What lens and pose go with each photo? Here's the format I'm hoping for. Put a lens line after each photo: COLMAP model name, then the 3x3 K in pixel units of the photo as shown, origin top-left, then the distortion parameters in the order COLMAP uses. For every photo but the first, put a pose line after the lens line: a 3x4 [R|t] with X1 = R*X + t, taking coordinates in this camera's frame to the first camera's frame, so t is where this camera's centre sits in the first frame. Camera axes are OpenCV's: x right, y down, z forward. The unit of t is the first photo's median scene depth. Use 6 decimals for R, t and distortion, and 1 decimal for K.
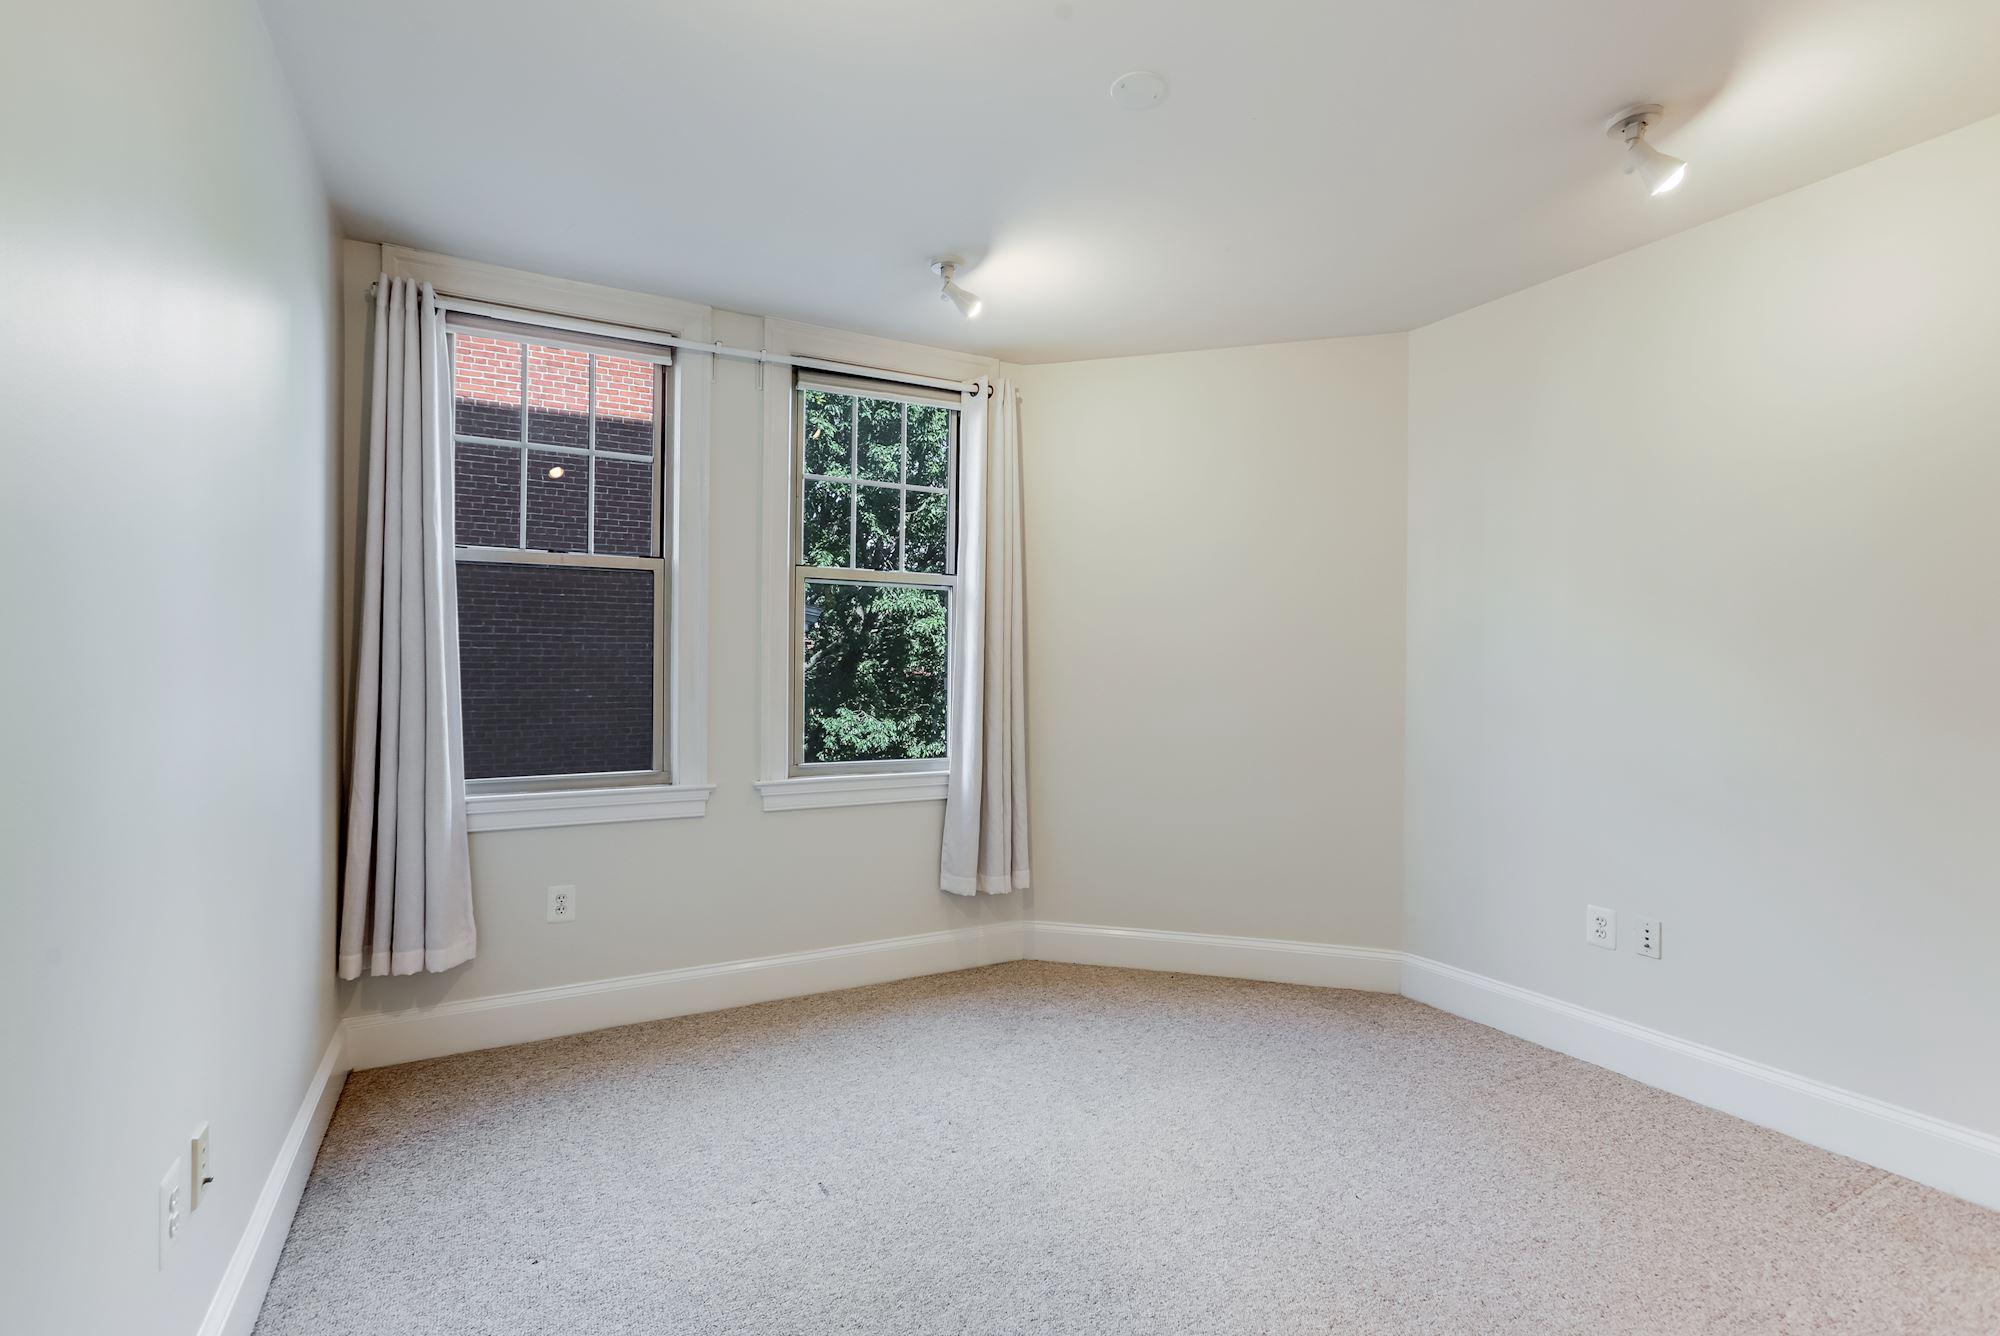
lens RADIAL K [[907.7, 0, 1003.1], [0, 907.7, 677.6], [0, 0, 1]] dist [0.001868, 0.000616]
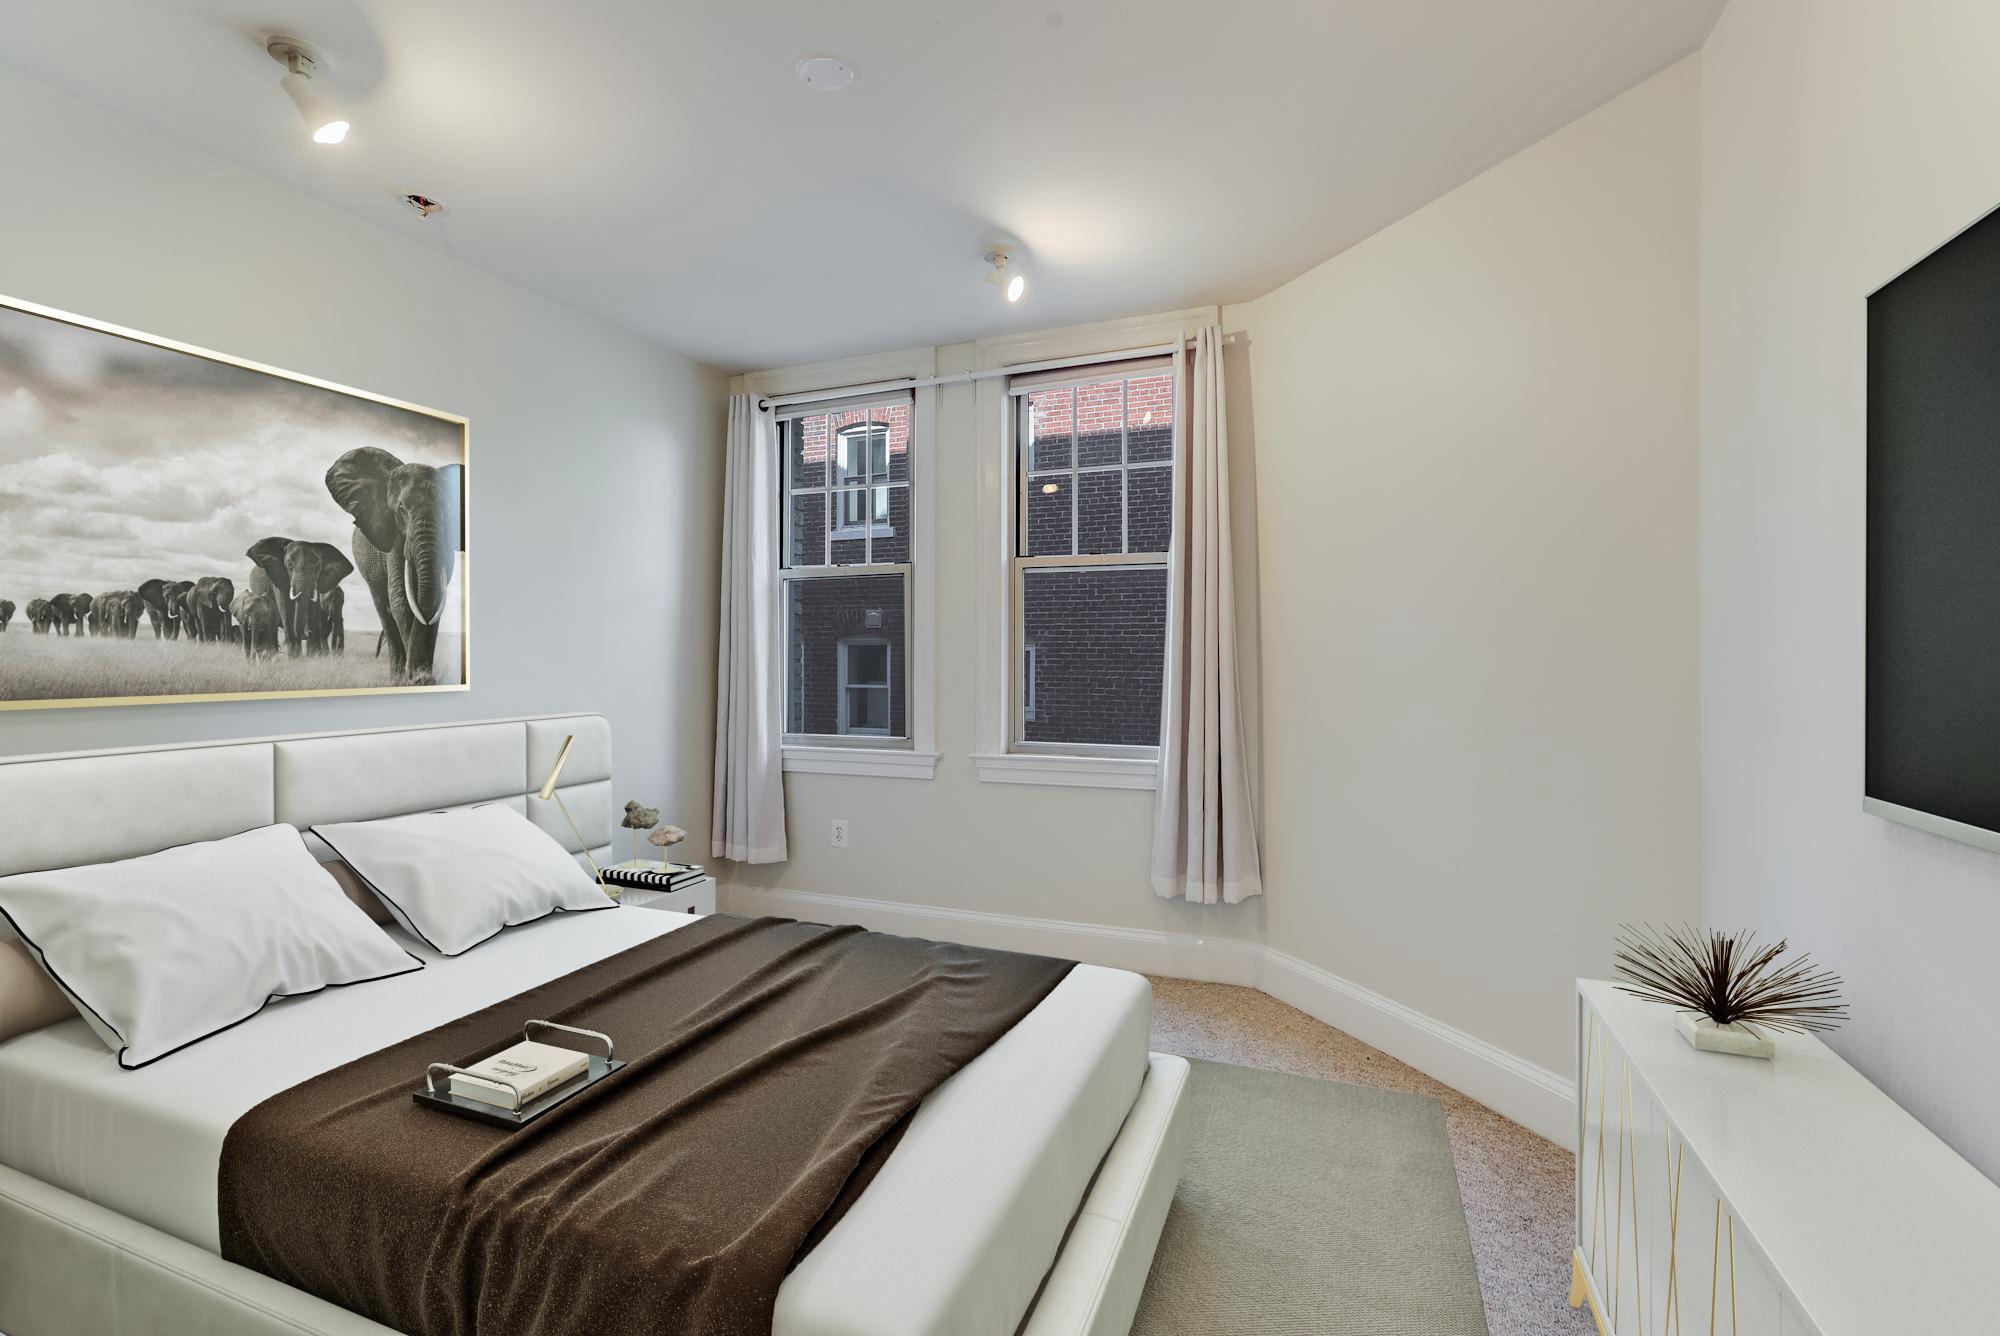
lens RADIAL K [[907.7, 0, 1000.6], [0, 907.7, 653.8], [0, 0, 1]] dist [0.001868, 0.000616]
pose [[0.641785, -0.007724, -0.766846, 0.607658], [0.001642, 0.999961, -0.008697, 0.000580], [0.766883, 0.004322, 0.641772, 0.299661]]
